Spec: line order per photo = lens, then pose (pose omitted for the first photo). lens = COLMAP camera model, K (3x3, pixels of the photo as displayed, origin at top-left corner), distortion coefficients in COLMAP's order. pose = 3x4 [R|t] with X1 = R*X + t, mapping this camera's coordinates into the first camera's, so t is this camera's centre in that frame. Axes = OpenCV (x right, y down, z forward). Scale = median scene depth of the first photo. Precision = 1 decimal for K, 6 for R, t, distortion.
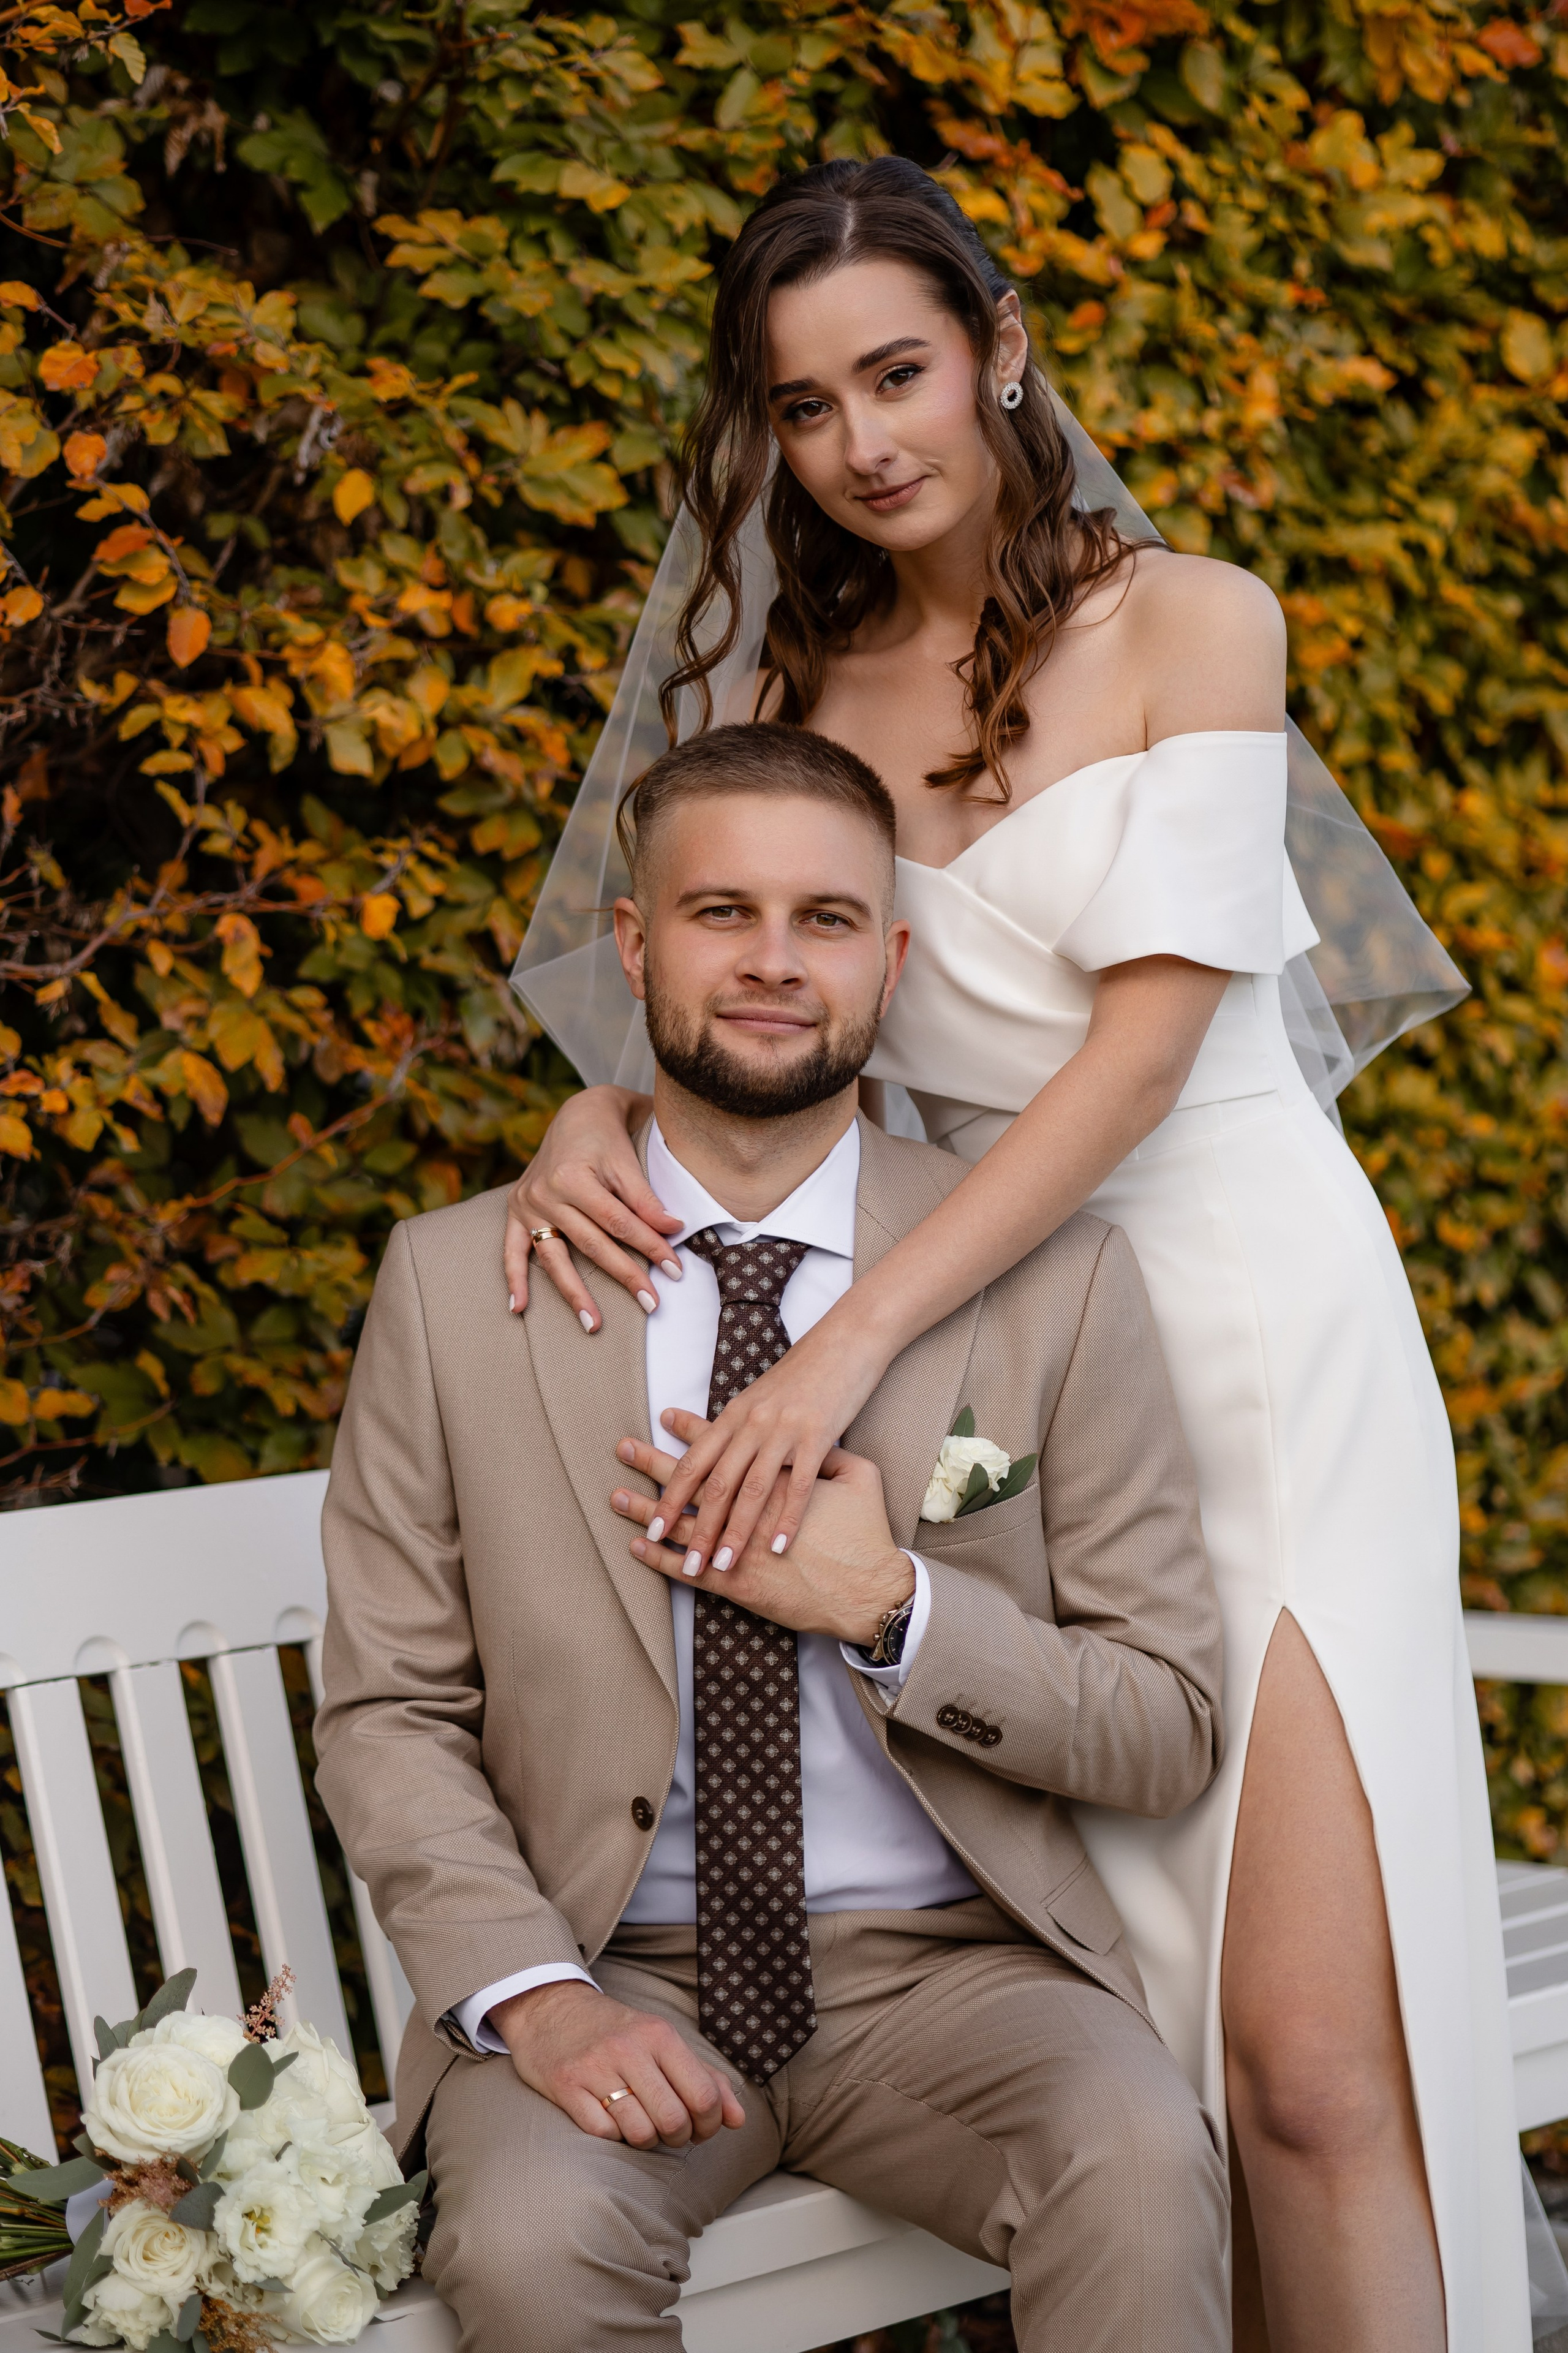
lens RADIAL K [[6078.8, 0, 668.2], [0, 6078.8, 1137.9], [0, 0, 1]] dist [-0.046678, 0.928946]
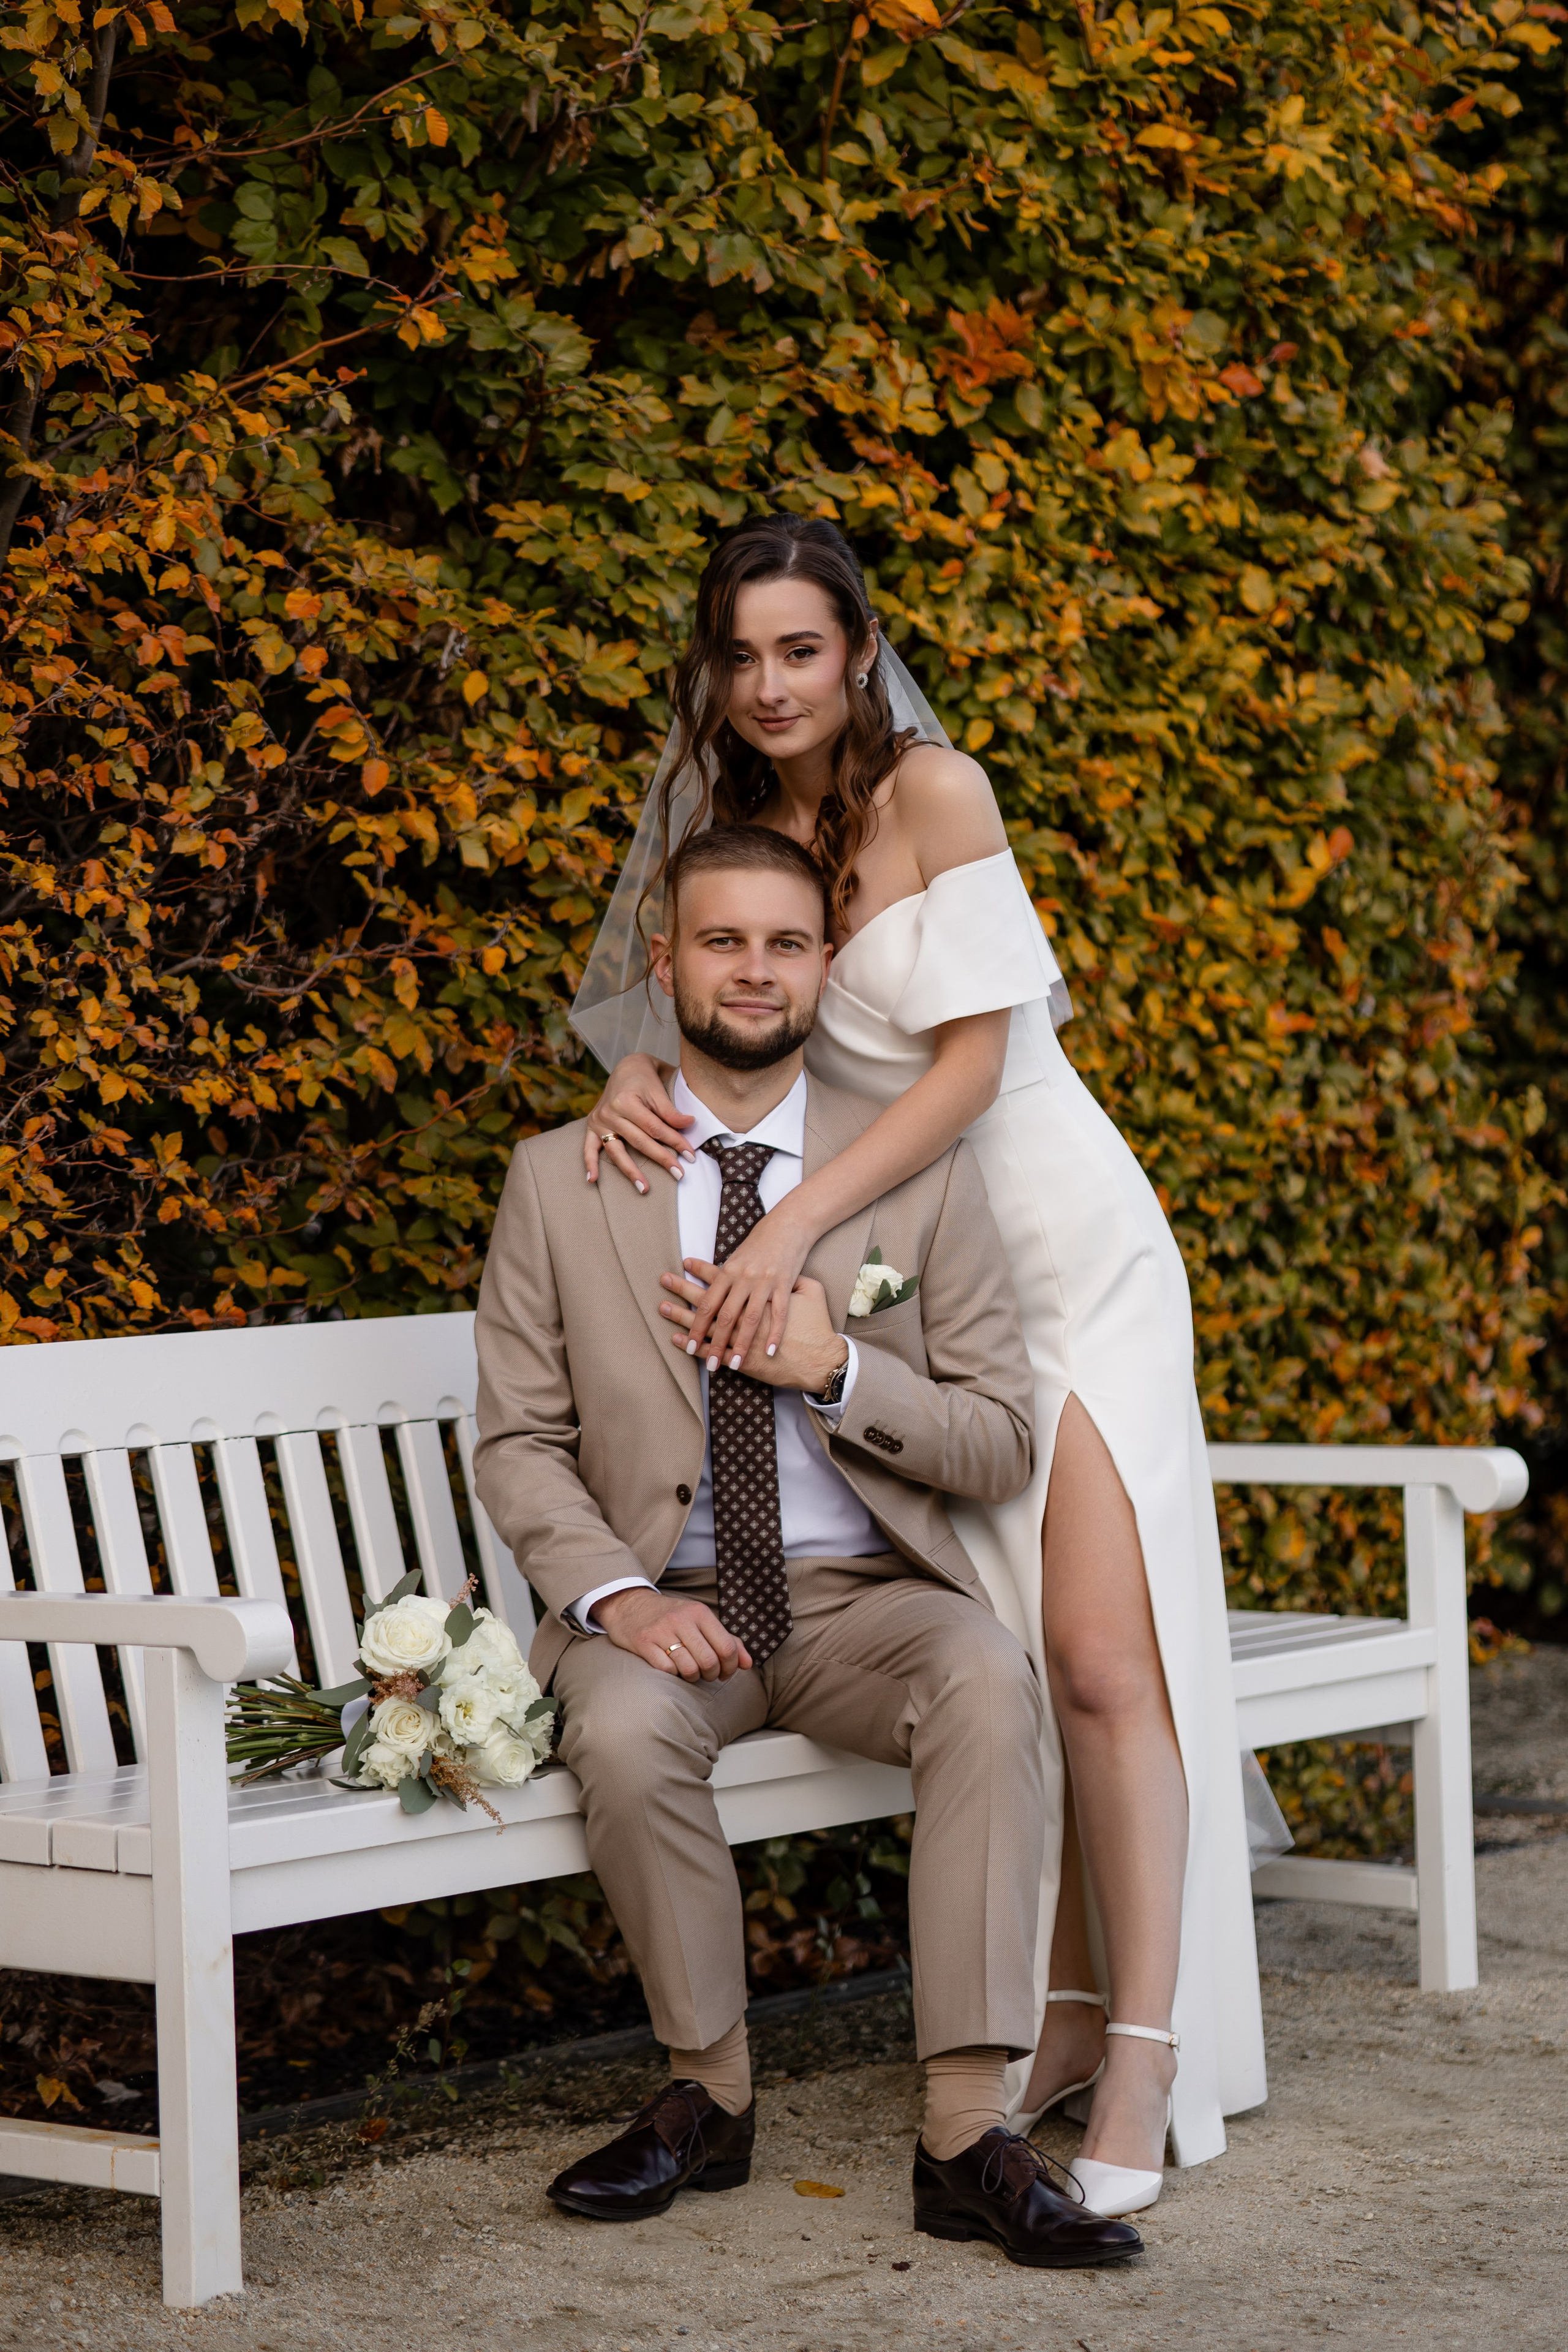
lens RADIAL K [[5799.2, 0, 603.9], [0, 5799.2, 1180.6], [0, 0, 1]] dist [-0.123698, -0.516950]
pose [[0.999935, -0.000128, 0.011407, -0.034492], [0.000409, 0.999697, -0.024600, 0.052288], [-0.011401, 0.024603, 0.999632, -0.438199]]
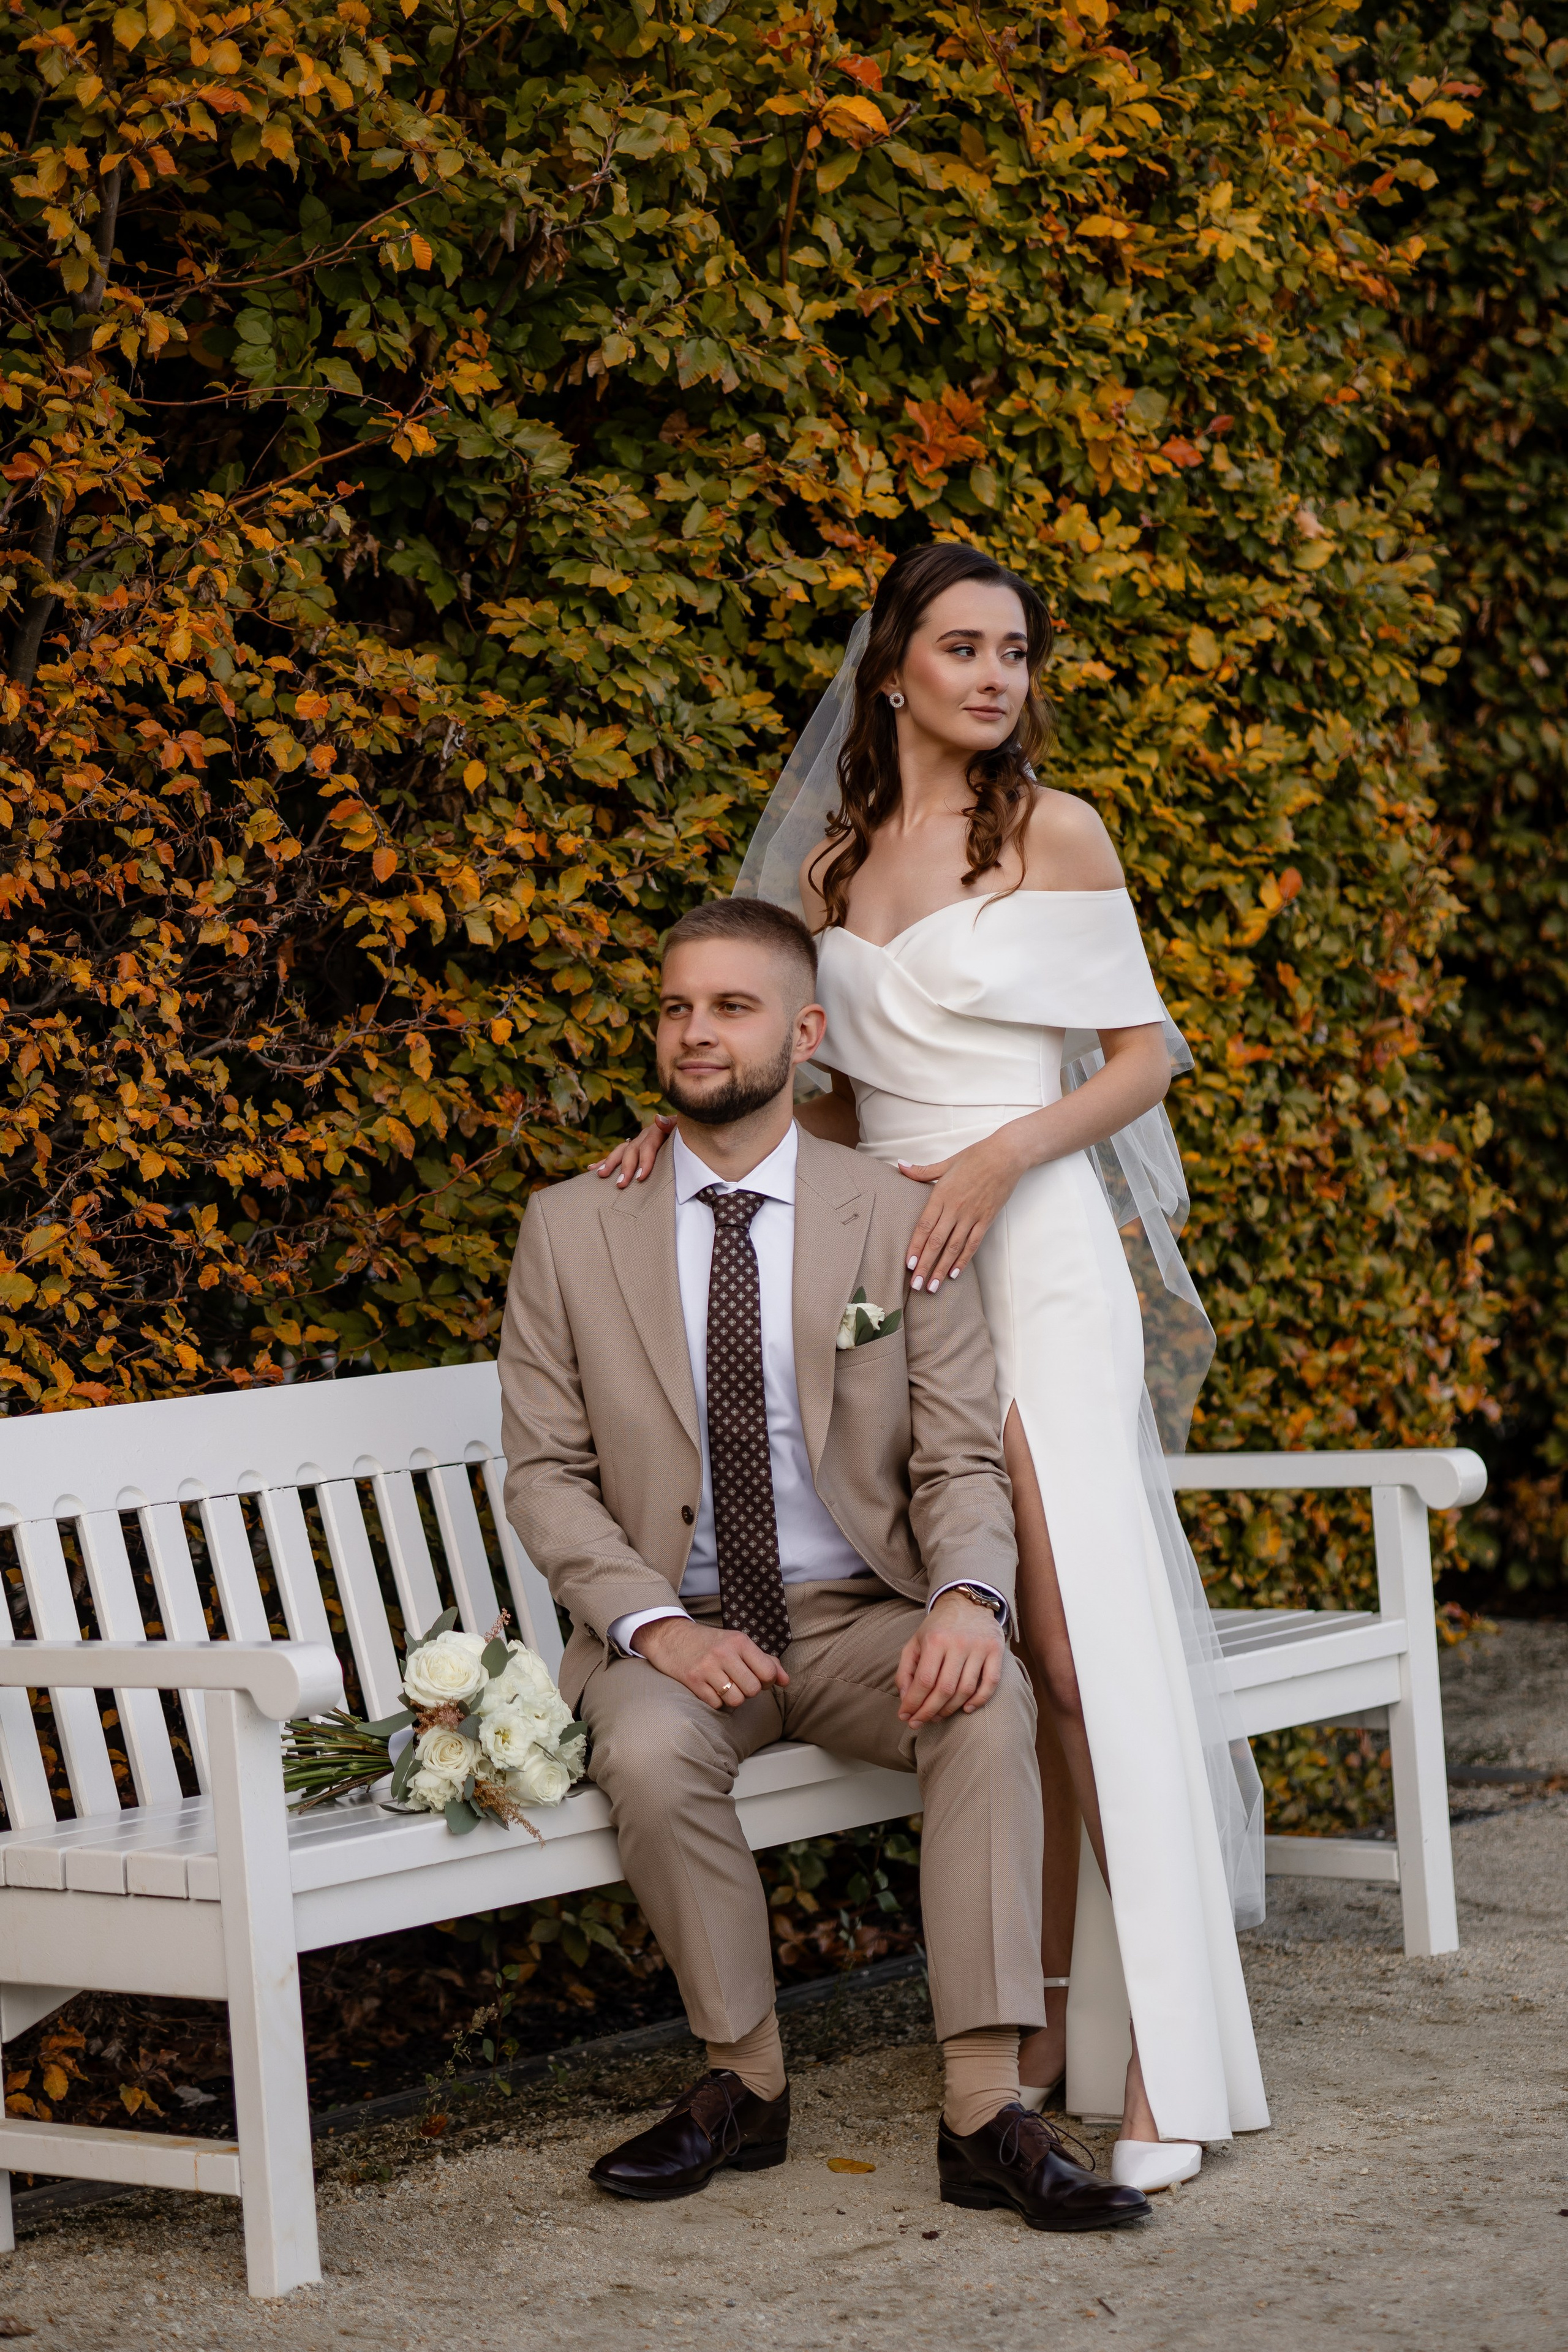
lens RADIAL K [[5675.2, 0, 783.8], [0, 5675.2, 1232.2], [0, 0, 1]] dist [-0.123470, 0.236419]
pose [[0.998367, -0.036624, 0.043843, -0.038499], [0.037346, 0.999178, -0.015762, 0.042631], [-0.043230, 0.017374, 0.998914, -0.505869]]
